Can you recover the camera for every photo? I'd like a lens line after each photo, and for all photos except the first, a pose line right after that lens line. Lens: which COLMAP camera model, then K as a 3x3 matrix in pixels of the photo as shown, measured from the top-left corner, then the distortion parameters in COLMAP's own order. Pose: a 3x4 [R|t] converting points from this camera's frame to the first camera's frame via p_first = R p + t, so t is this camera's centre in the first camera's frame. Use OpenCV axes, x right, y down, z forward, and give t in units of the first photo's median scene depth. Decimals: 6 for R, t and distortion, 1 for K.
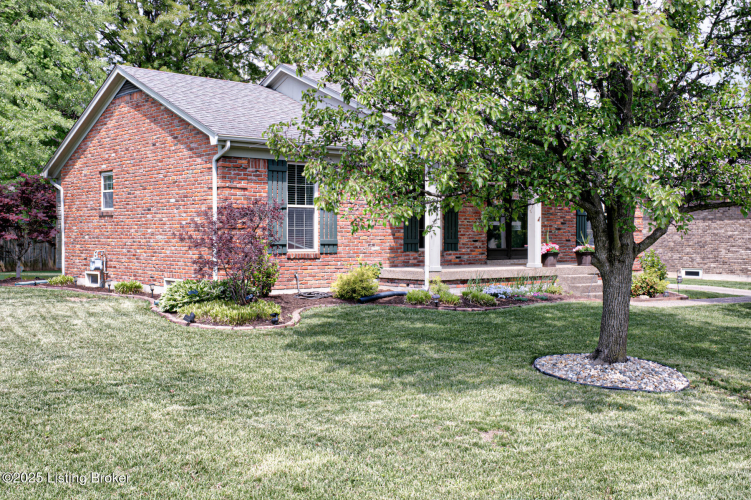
lens RADIAL K [[869.2, 0, 375.5], [0, 869.2, 250.0], [0, 0, 1]] dist [0.000016, 0.010410]
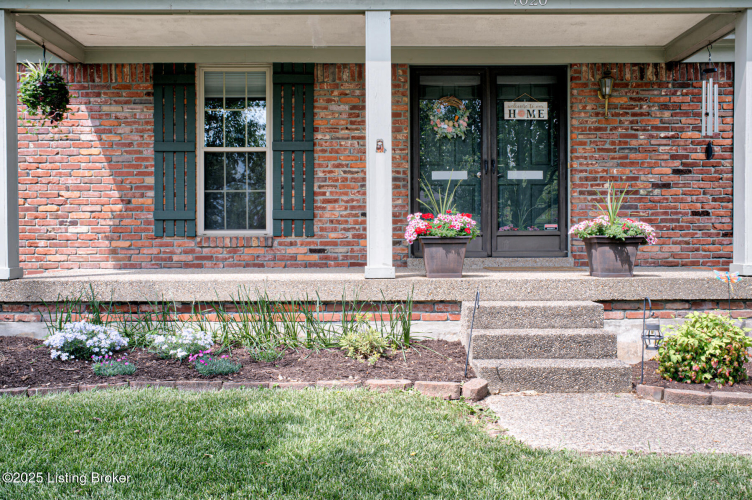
lens RADIAL K [[738.4, 0, 376.0], [0, 738.4, 250.0], [0, 0, 1]] dist [-0.009766, -0.004600]
pose [[0.774294, 0.002723, -0.632821, 0.388572], [-0.006312, 0.999974, -0.003419, 0.009913], [0.632795, 0.006642, 0.774291, 0.768237]]
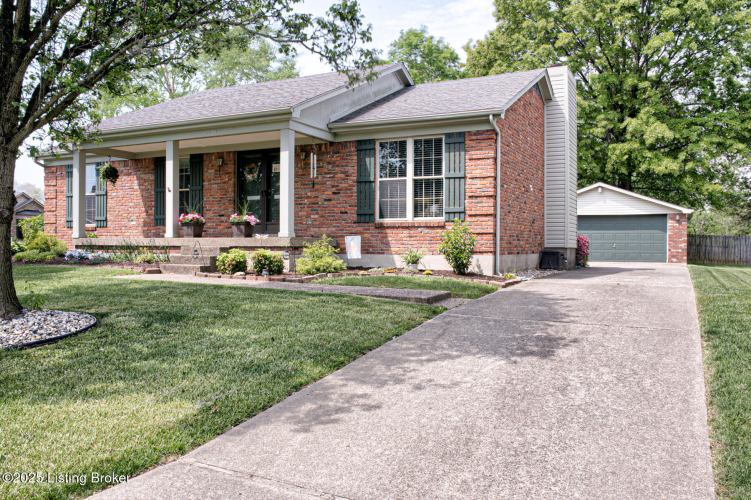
lens RADIAL K [[624.6, 0, 383.7], [0, 624.6, 246.9], [0, 0, 1]] dist [-0.084579, 0.102768]
pose [[0.413494, 0.002417, -0.910503, 0.962410], [-0.019116, 0.999799, -0.006027, 0.031084], [0.910306, 0.019898, 0.413458, 0.943023]]
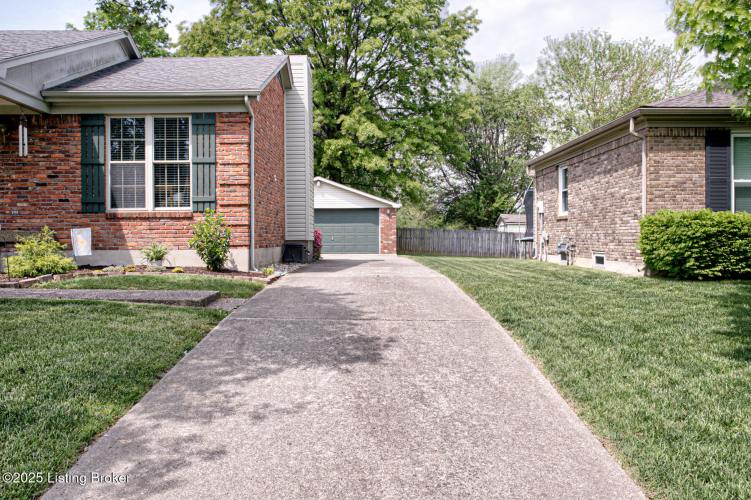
lens RADIAL K [[624.6, 0, 383.7], [0, 624.6, 246.9], [0, 0, 1]] dist [-0.084579, 0.102768]
pose [[0.779996, 0.002984, -0.625777, 0.892069], [-0.004898, 0.999987, -0.001337, 0.031764], [0.625765, 0.004108, 0.780001, 0.930717]]
